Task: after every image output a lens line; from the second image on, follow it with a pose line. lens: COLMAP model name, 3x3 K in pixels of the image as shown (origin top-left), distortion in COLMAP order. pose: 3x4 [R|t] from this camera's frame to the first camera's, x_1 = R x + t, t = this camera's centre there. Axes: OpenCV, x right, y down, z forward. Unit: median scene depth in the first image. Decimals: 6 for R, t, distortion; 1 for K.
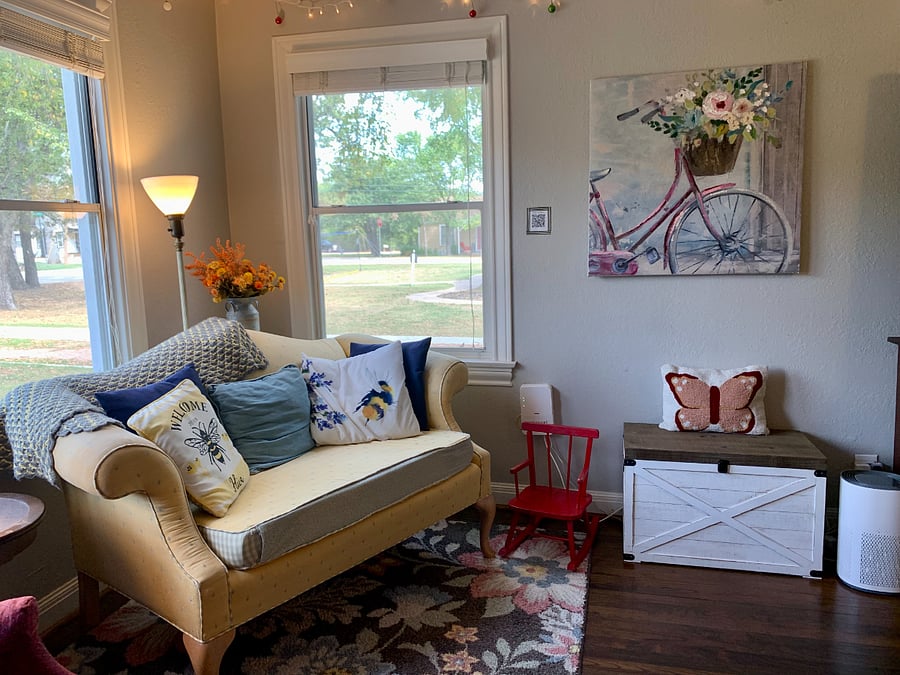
lens RADIAL K [[693.8, 0, 445.8], [0, 693.8, 321.2], [0, 0, 1]] dist [0.004989, -0.002634]
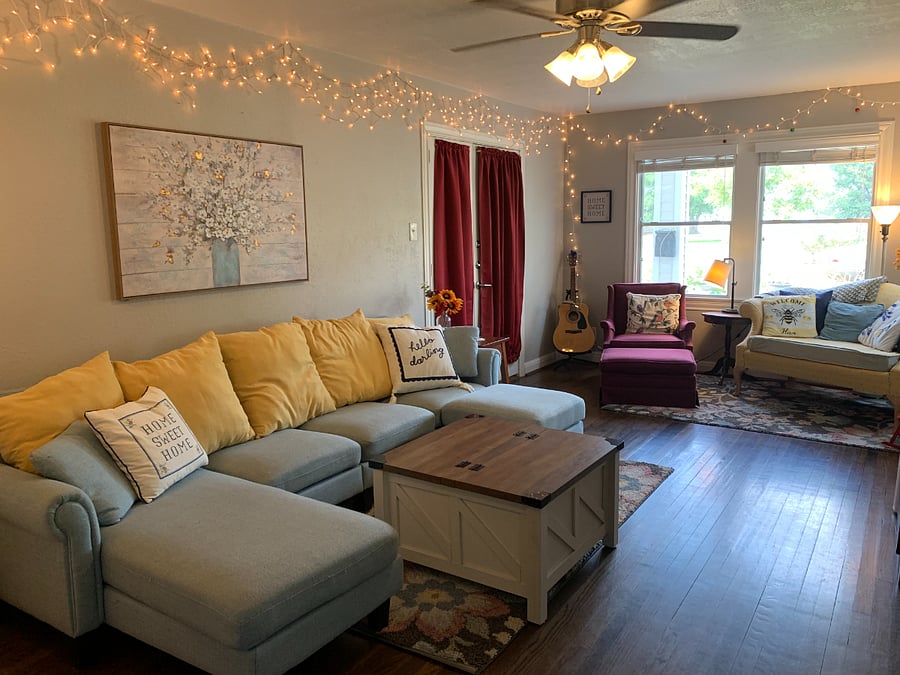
lens RADIAL K [[693.8, 0, 445.8], [0, 693.8, 321.2], [0, 0, 1]] dist [0.004989, -0.002634]
pose [[-0.336821, 0.154267, -0.928845, 1.972467], [-0.098402, 0.975318, 0.197668, -0.151339], [0.936413, 0.157979, -0.313327, 0.475759]]
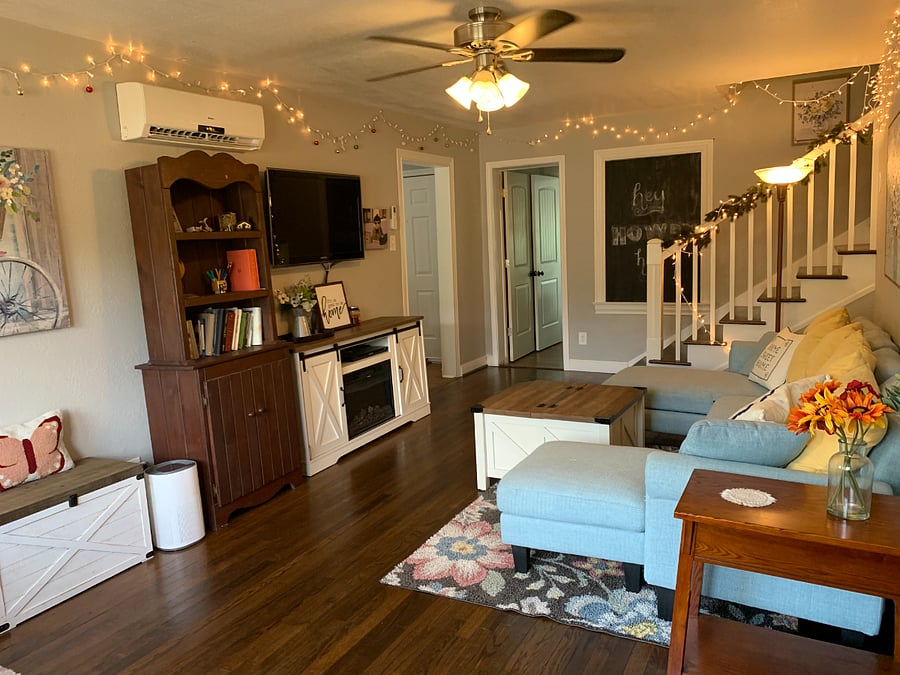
lens RADIAL K [[693.8, 0, 445.8], [0, 693.8, 321.2], [0, 0, 1]] dist [0.004989, -0.002634]
pose [[0.246383, -0.106109, 0.963346, -0.480830], [0.168919, 0.983476, 0.065124, -0.046875], [-0.954338, 0.146682, 0.260236, 0.077660]]
